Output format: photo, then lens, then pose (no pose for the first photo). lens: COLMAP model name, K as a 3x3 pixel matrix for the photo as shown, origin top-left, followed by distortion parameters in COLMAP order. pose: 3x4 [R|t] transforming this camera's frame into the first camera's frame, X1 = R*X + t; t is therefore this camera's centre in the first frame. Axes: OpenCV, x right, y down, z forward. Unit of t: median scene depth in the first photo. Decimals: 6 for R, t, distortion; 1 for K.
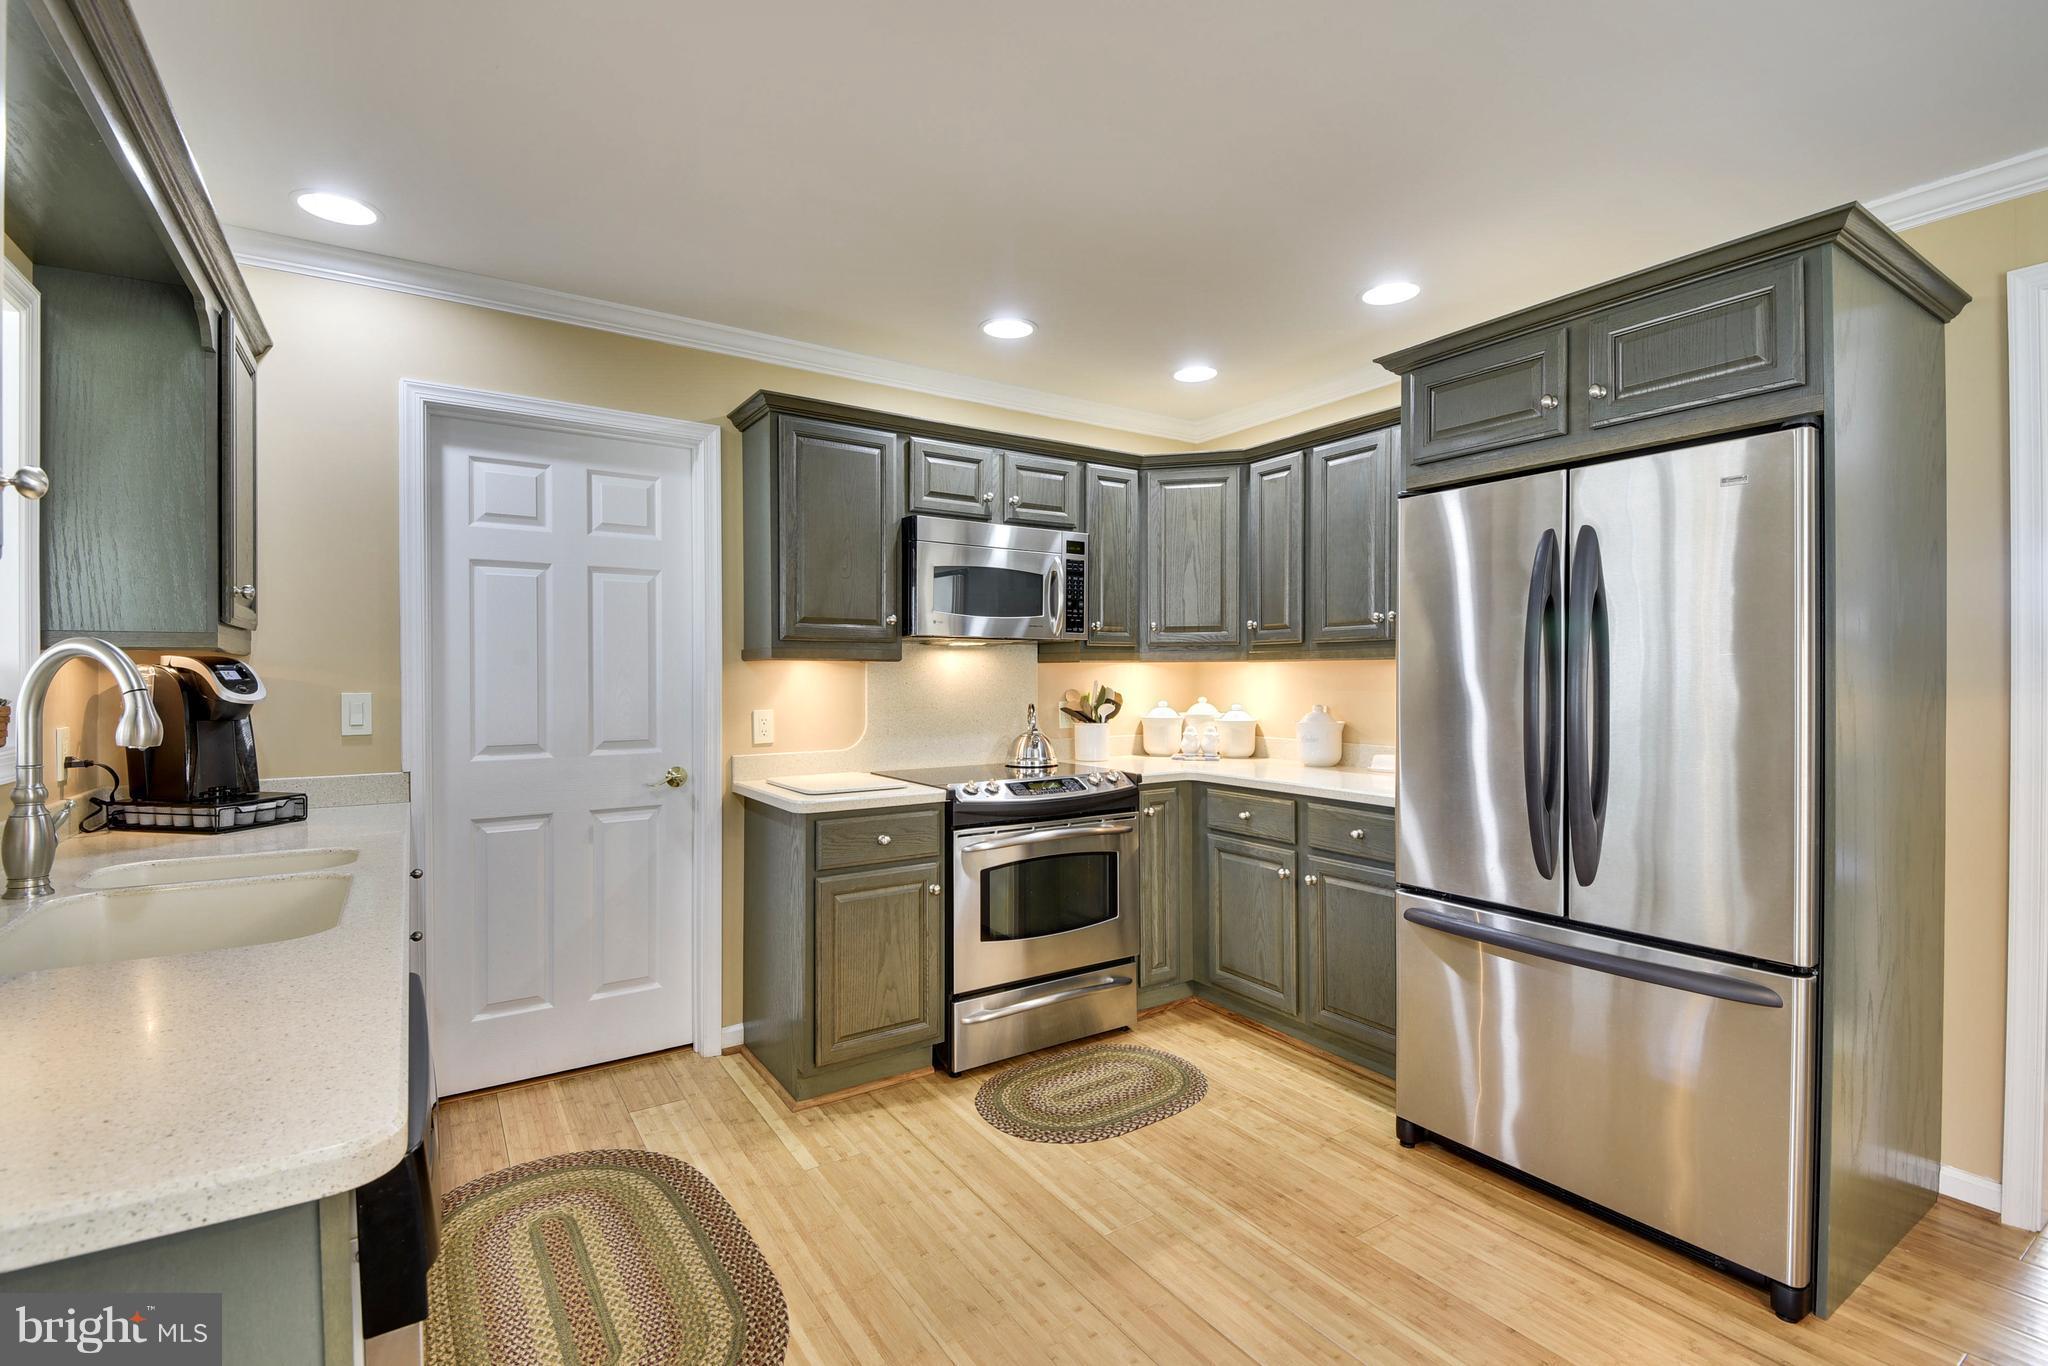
lens RADIAL K [[924.4, 0, 1023.7], [0, 924.4, 671.2], [0, 0, 1]] dist [0.056392, -0.044785]
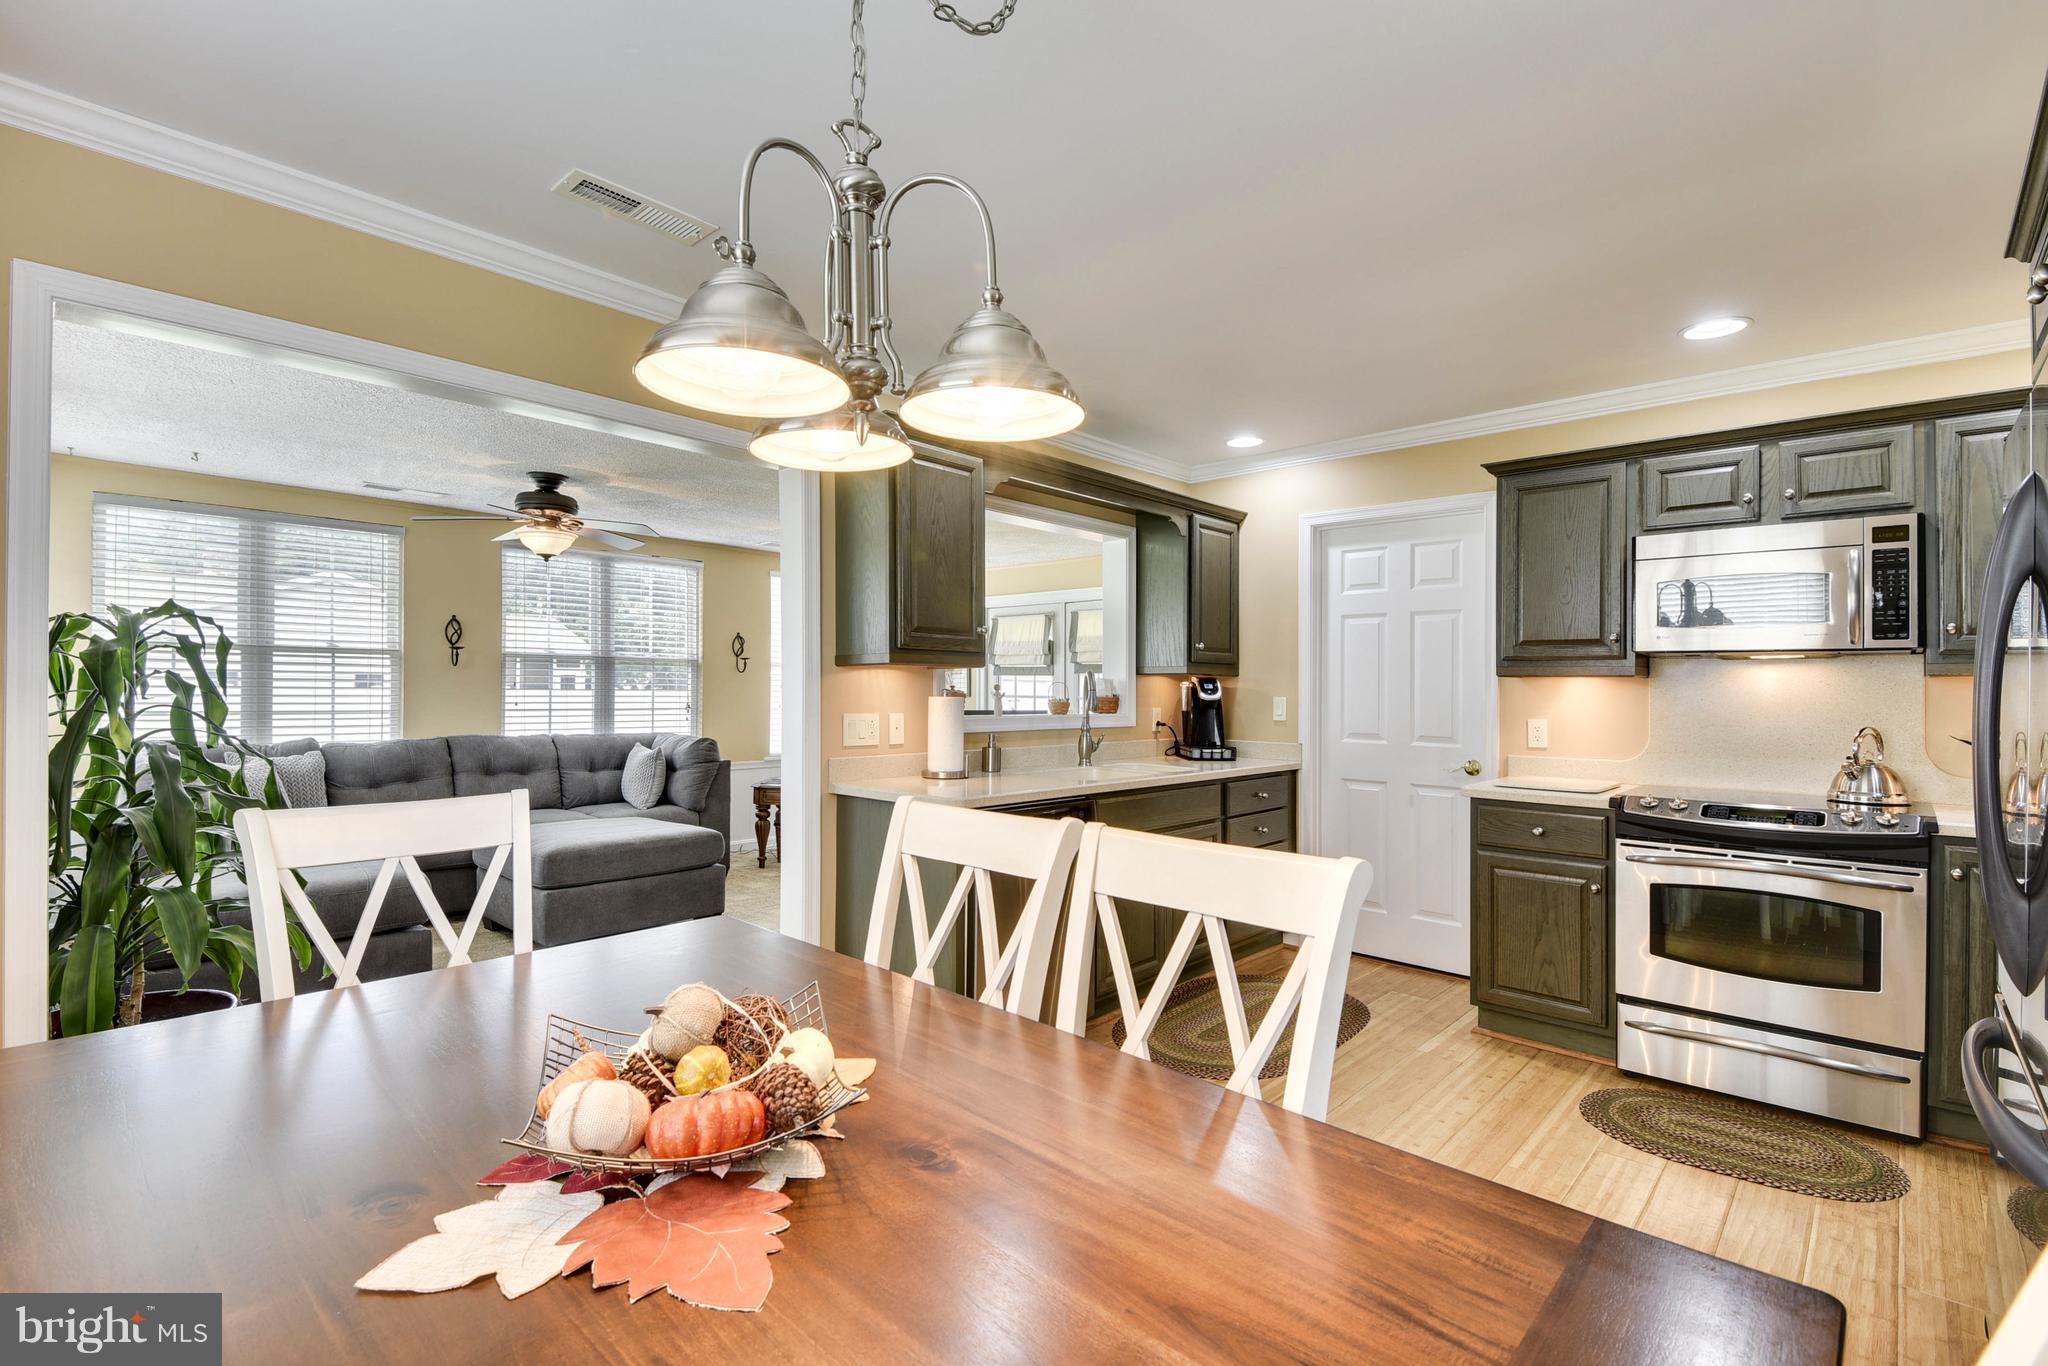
lens RADIAL K [[925.1, 0, 1029.0], [0, 925.1, 659.7], [0, 0, 1]] dist [0.056032, -0.043810]
pose [[0.256935, -0.025241, -0.966099, 0.793675], [-0.006745, 0.999588, -0.027910, 0.004390], [0.966405, 0.013687, 0.256659, 0.079353]]
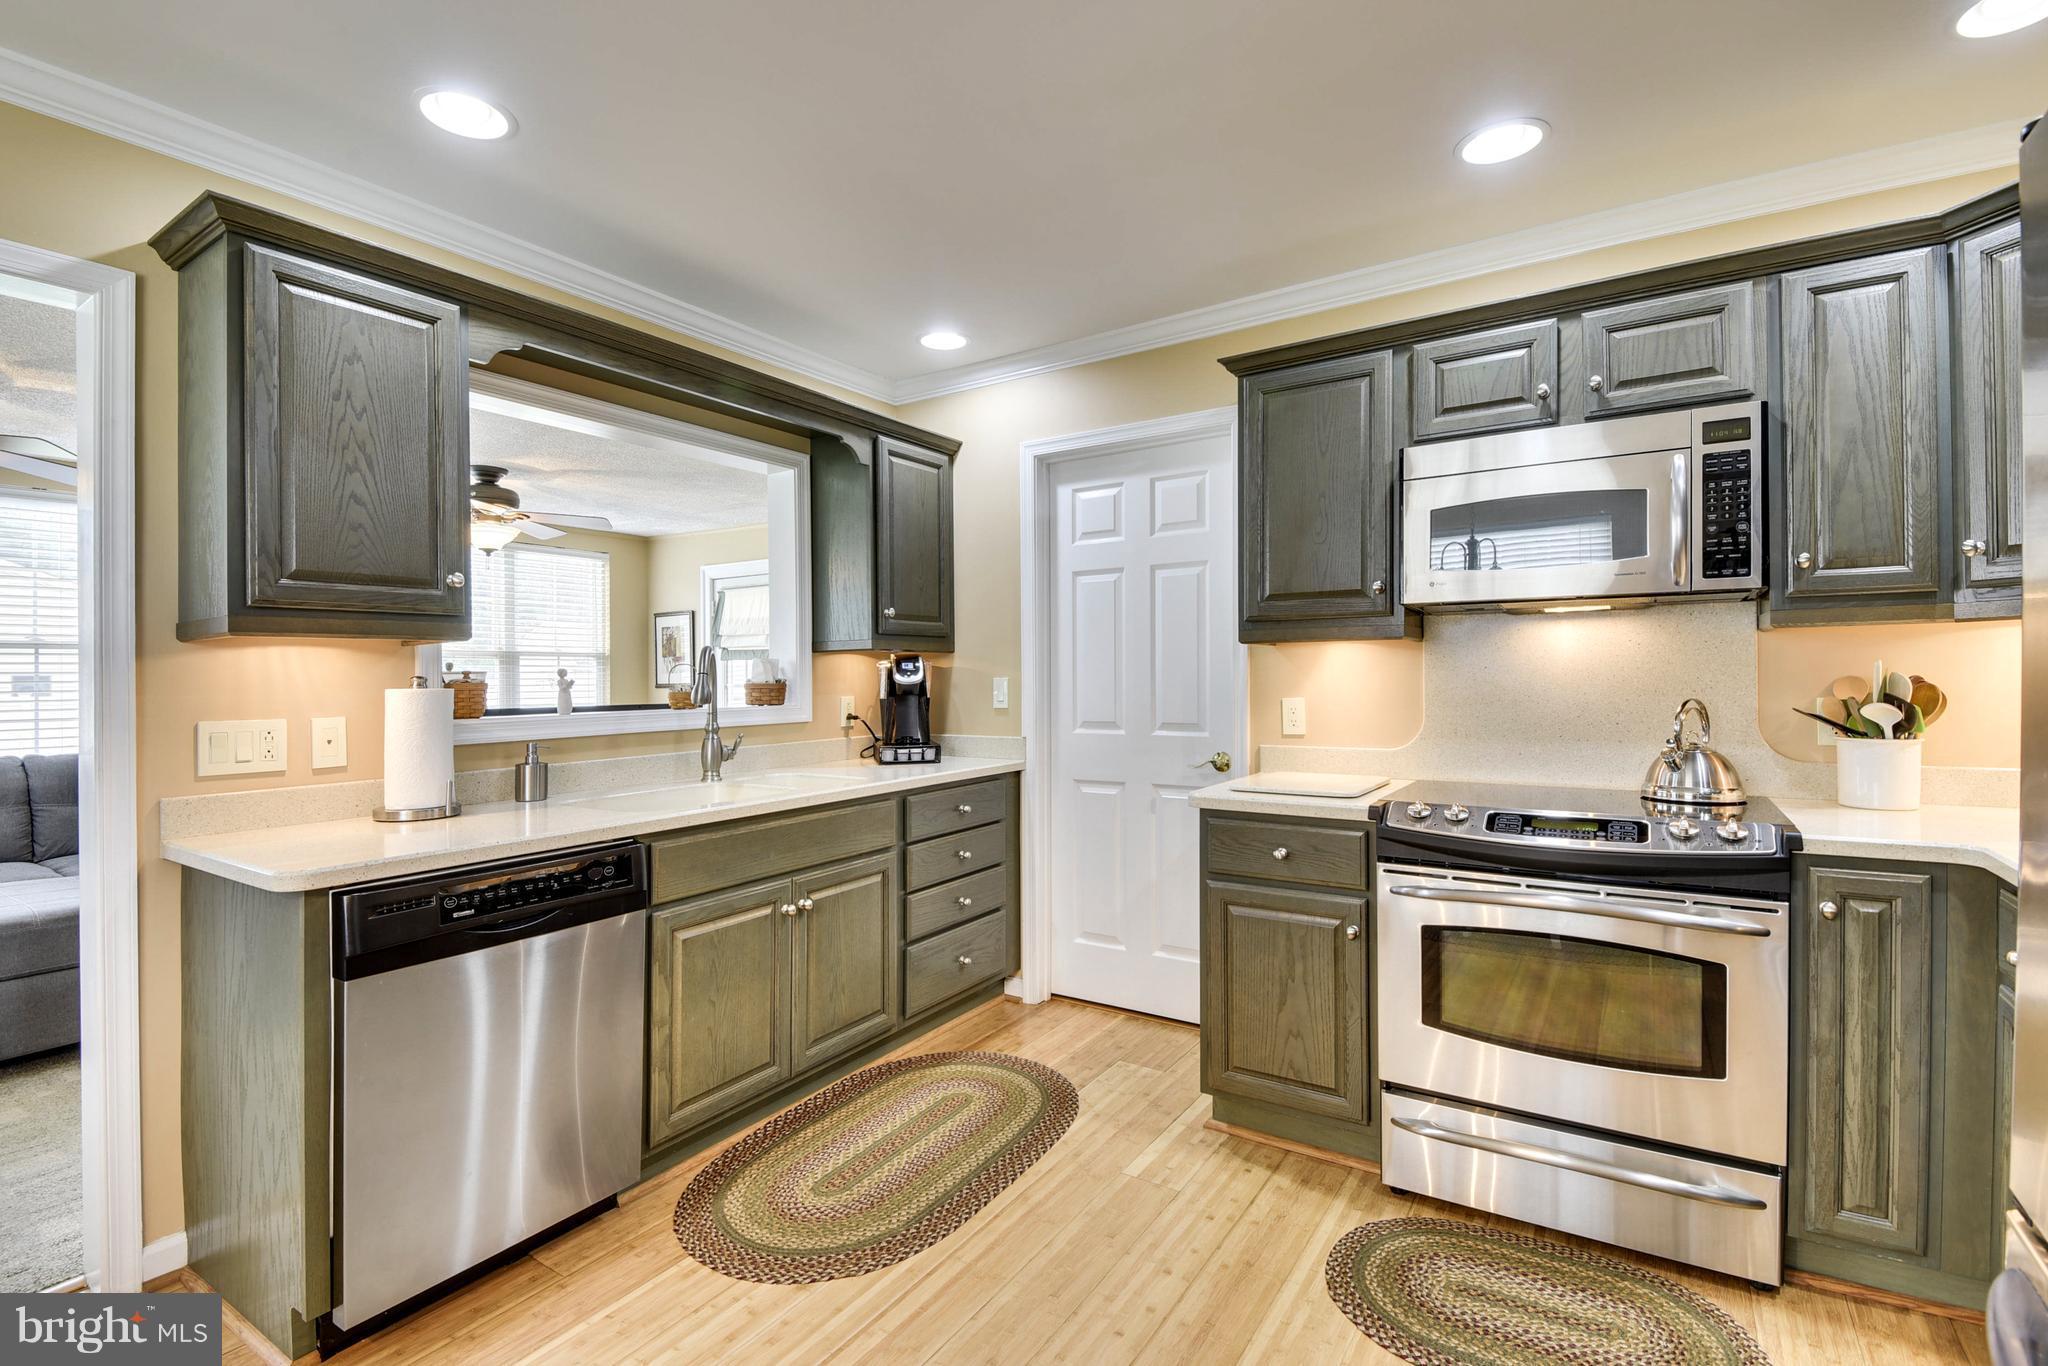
lens RADIAL K [[924.4, 0, 1023.7], [0, 924.4, 671.2], [0, 0, 1]] dist [0.056392, -0.044785]
pose [[0.406951, -0.007093, -0.913423, 0.504252], [0.014771, 0.999890, -0.001183, 0.013750], [0.913331, -0.013011, 0.407011, 0.432624]]
